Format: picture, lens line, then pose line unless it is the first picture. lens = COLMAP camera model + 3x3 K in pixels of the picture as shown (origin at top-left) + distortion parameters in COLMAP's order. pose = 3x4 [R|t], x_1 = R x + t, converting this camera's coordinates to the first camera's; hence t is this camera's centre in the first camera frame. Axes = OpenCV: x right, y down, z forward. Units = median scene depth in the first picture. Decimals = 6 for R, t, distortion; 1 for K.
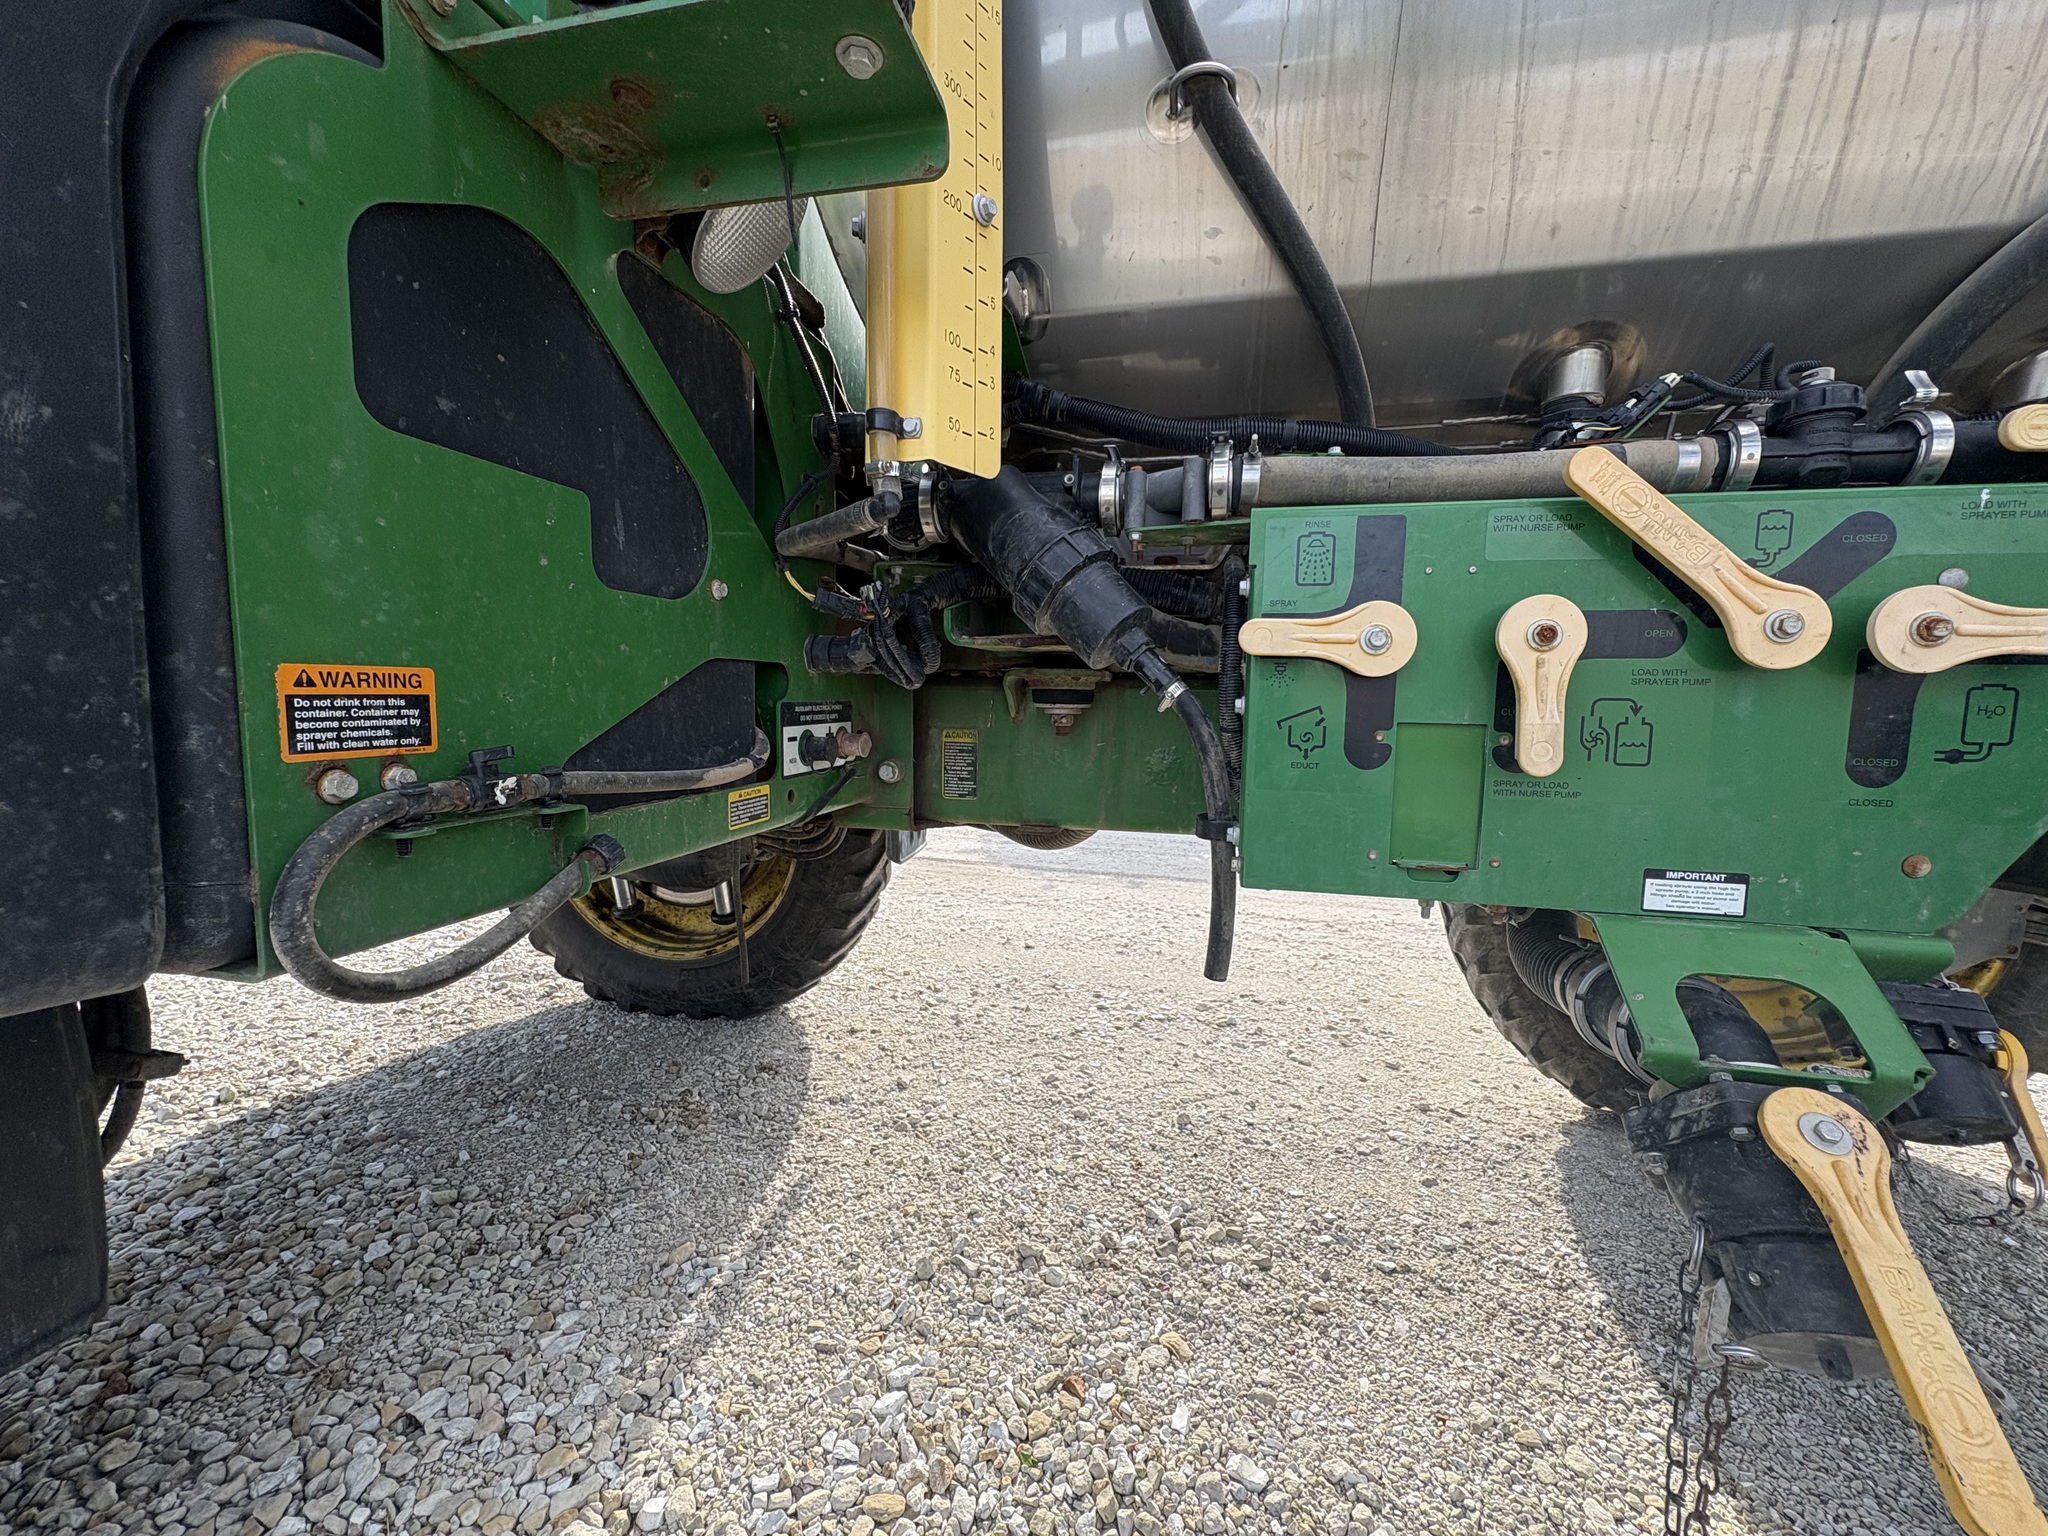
lens RADIAL K [[814.6, 0, 1019.2], [0, 814.6, 768.3], [0, 0, 1]] dist [-0.000099, 0.000034]
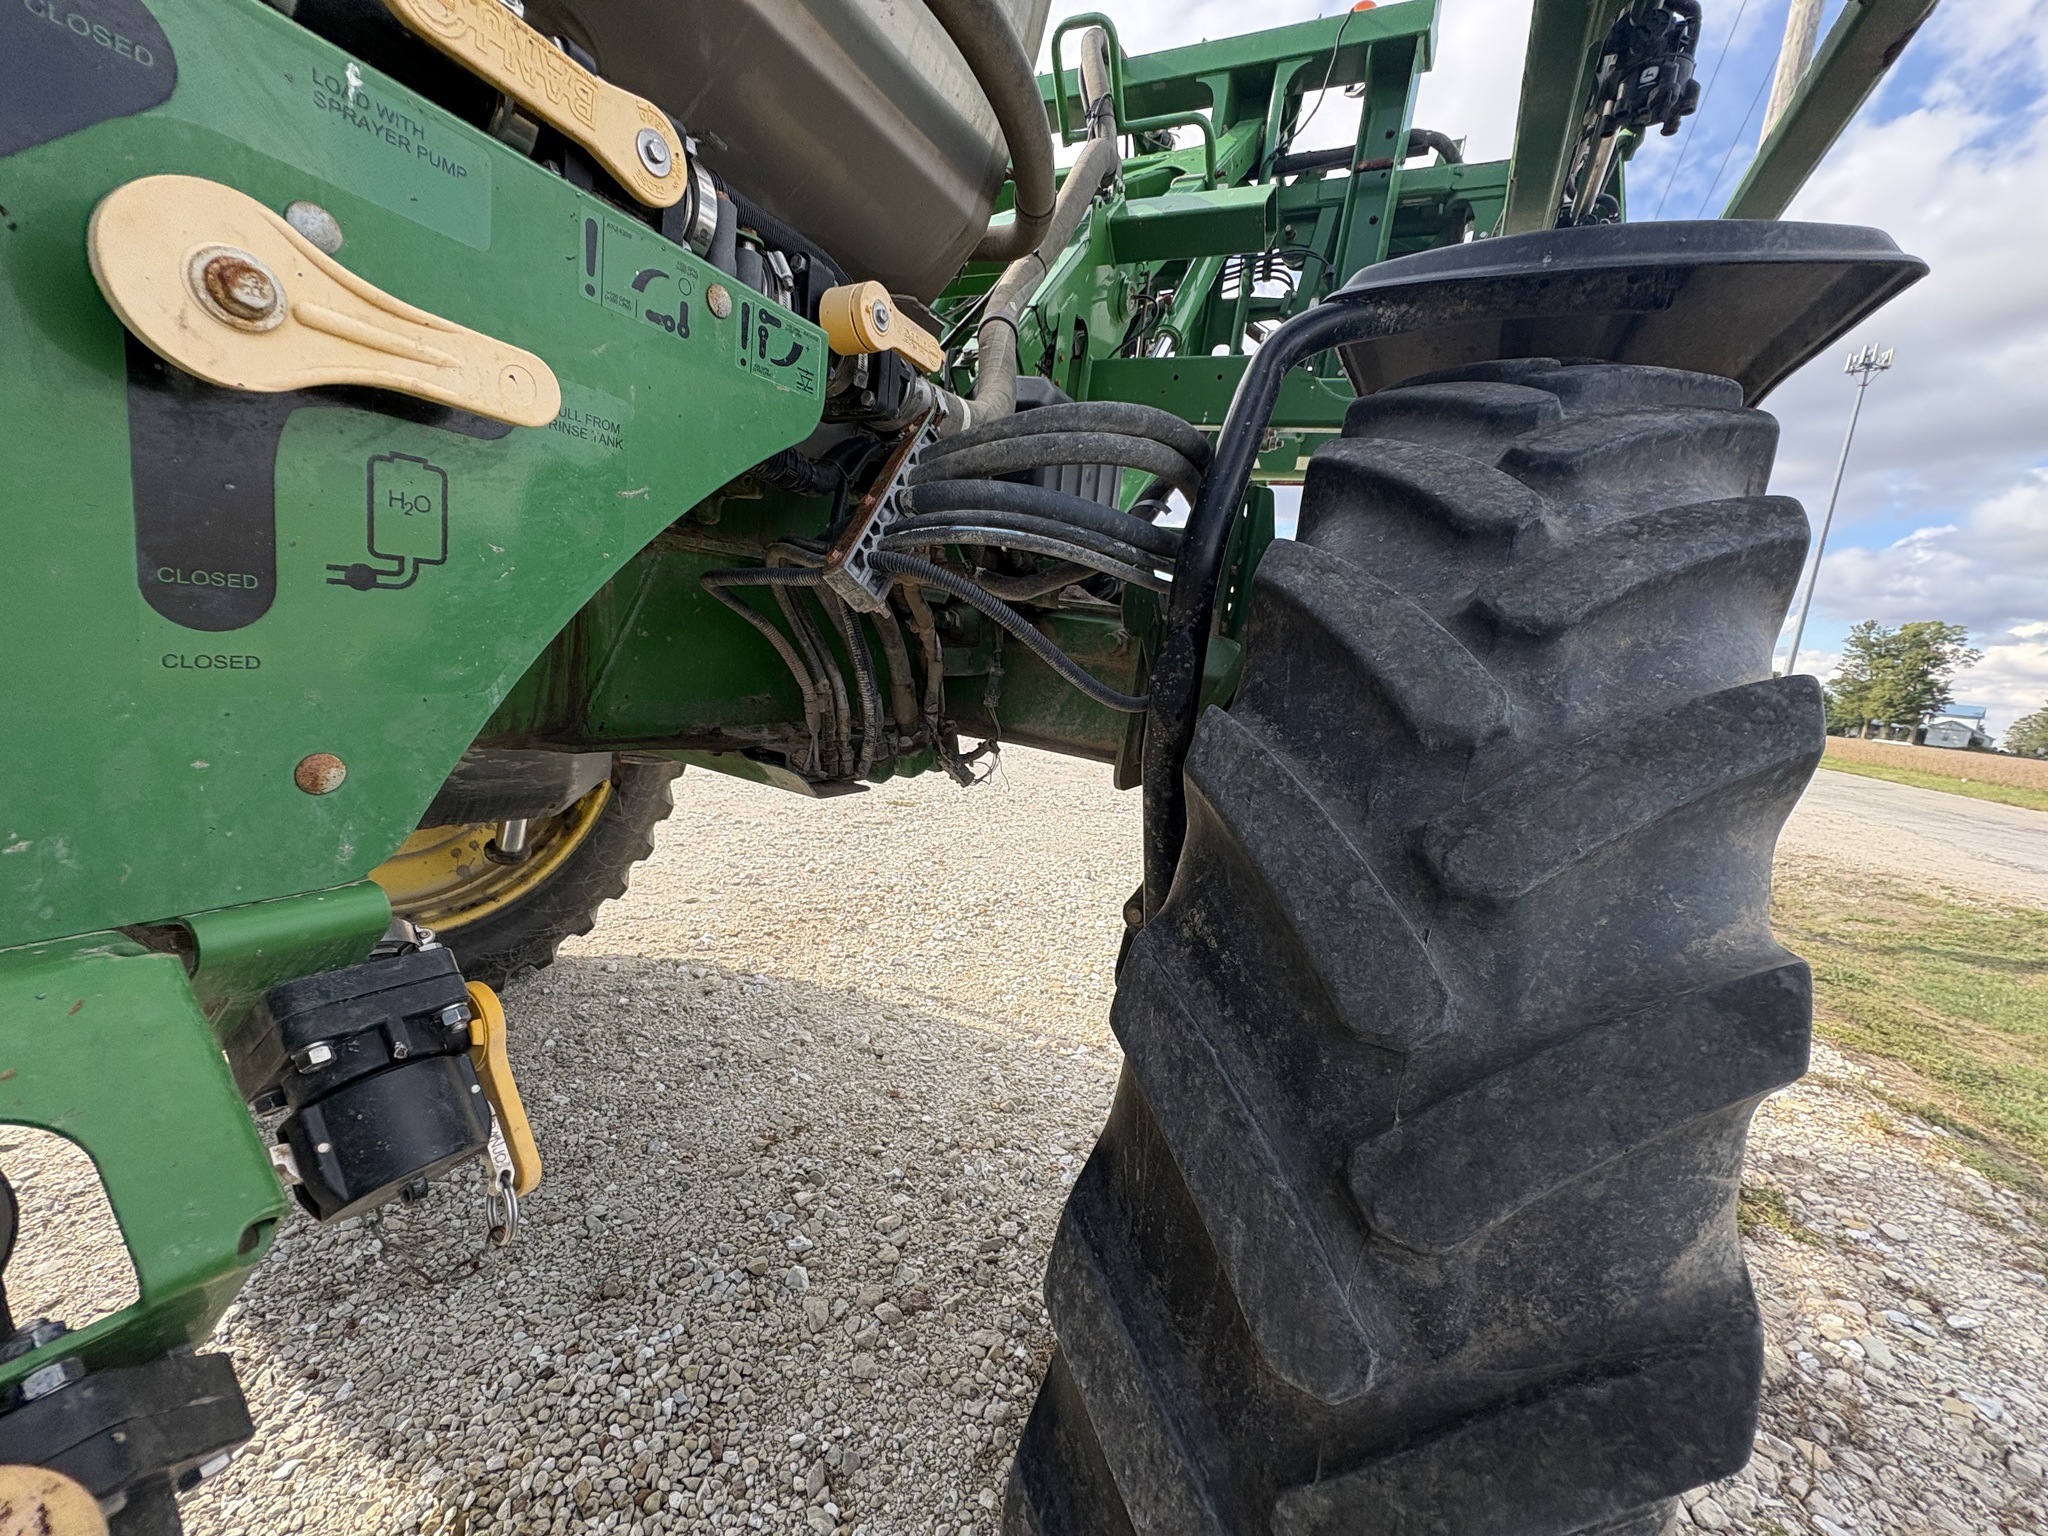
lens RADIAL K [[814.6, 0, 1024.7], [0, 814.6, 767.2], [0, 0, 1]] dist [-0.000099, 0.000034]
pose [[0.245143, -0.147494, 0.958202, 0.499494], [-0.032751, 0.986535, 0.160235, 0.007201], [-0.968934, -0.070663, 0.237012, 0.290532]]
